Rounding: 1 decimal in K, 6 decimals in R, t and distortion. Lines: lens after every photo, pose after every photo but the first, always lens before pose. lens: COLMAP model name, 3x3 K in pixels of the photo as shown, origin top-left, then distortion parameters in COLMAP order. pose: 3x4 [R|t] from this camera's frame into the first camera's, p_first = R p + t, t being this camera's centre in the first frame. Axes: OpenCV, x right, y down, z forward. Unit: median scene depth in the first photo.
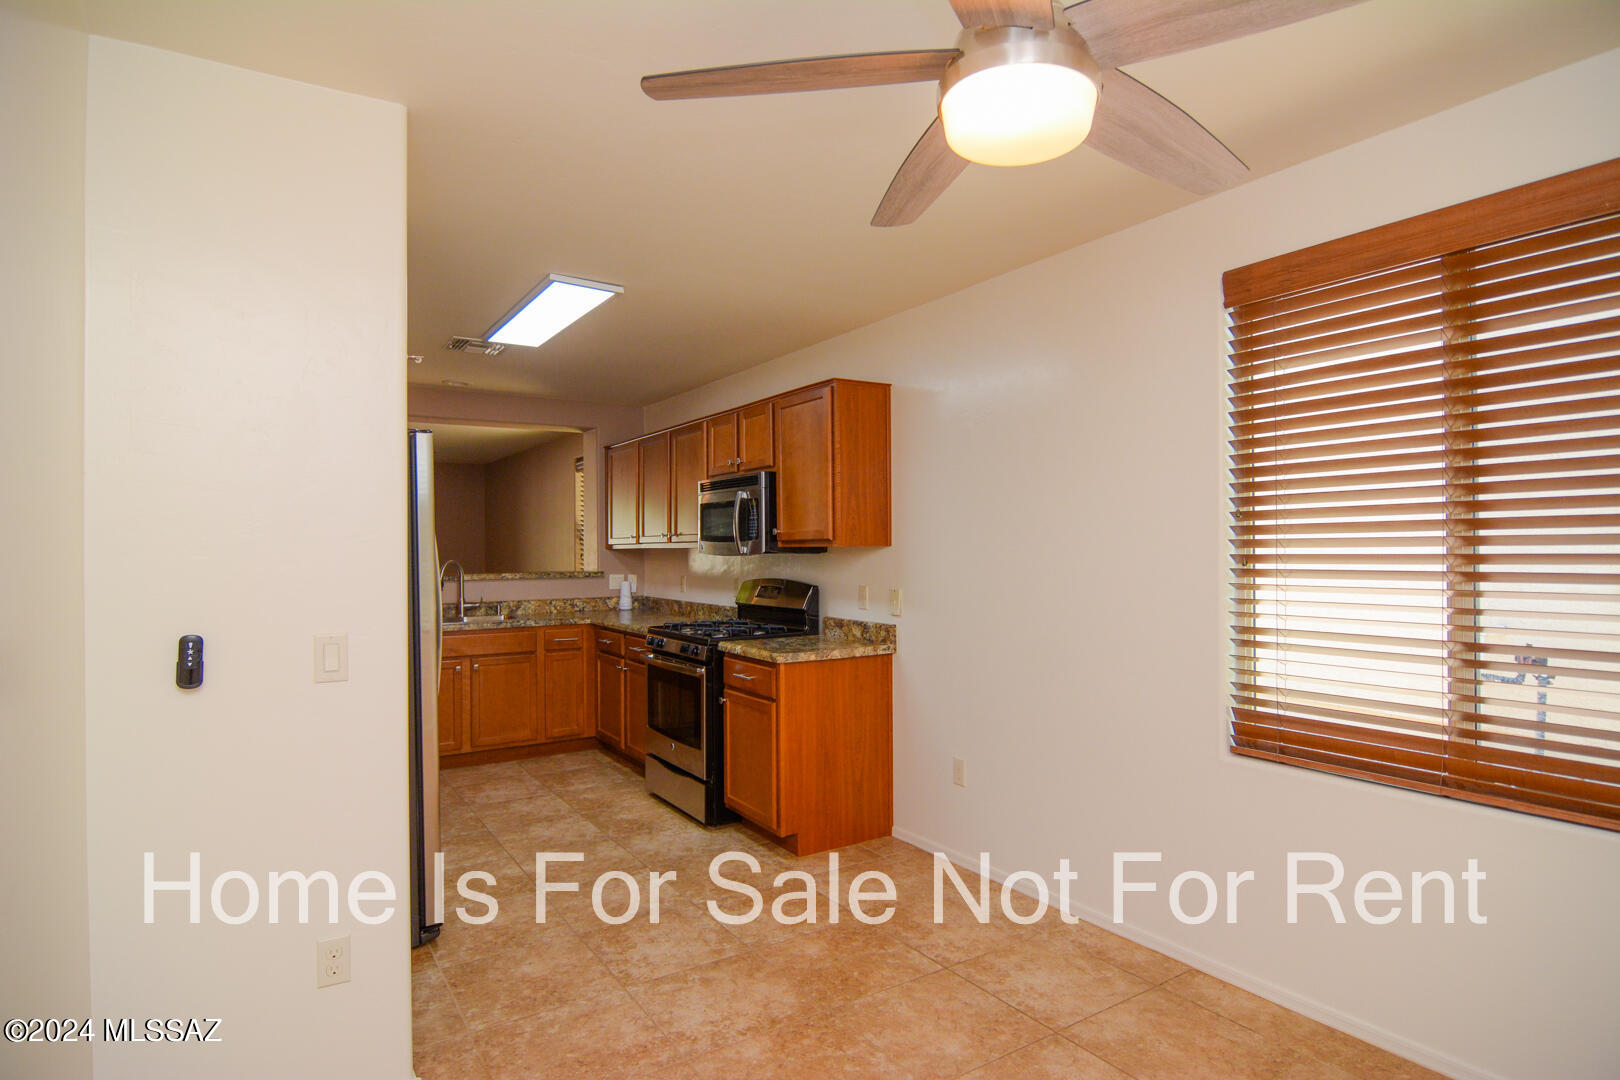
lens RADIAL K [[870.2, 0, 810.0], [0, 870.2, 540.0], [0, 0, 1]] dist [-0.000279, 0.000153]
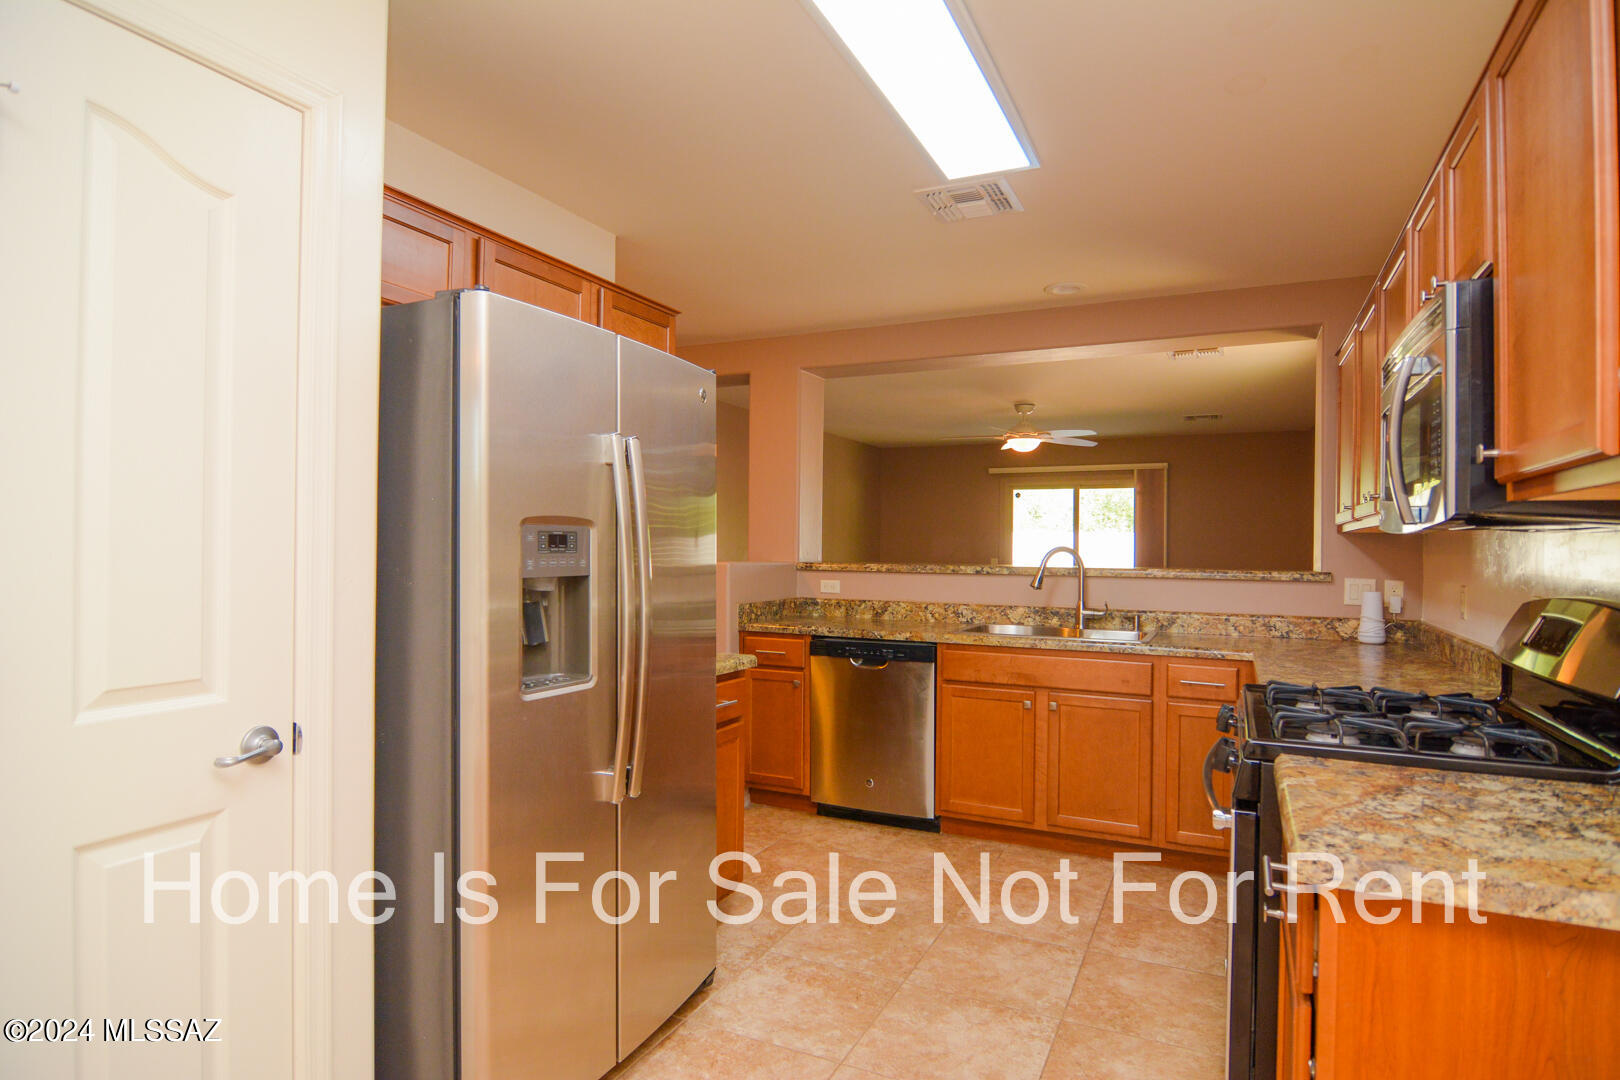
lens RADIAL K [[870.2, 0, 810.0], [0, 870.2, 540.0], [0, 0, 1]] dist [-0.000279, 0.000153]
pose [[0.515485, 0.000494, -0.856898, 0.093485], [0.000126, 1.000000, 0.000652, 0.017605], [0.856898, -0.000444, 0.515485, 0.496292]]
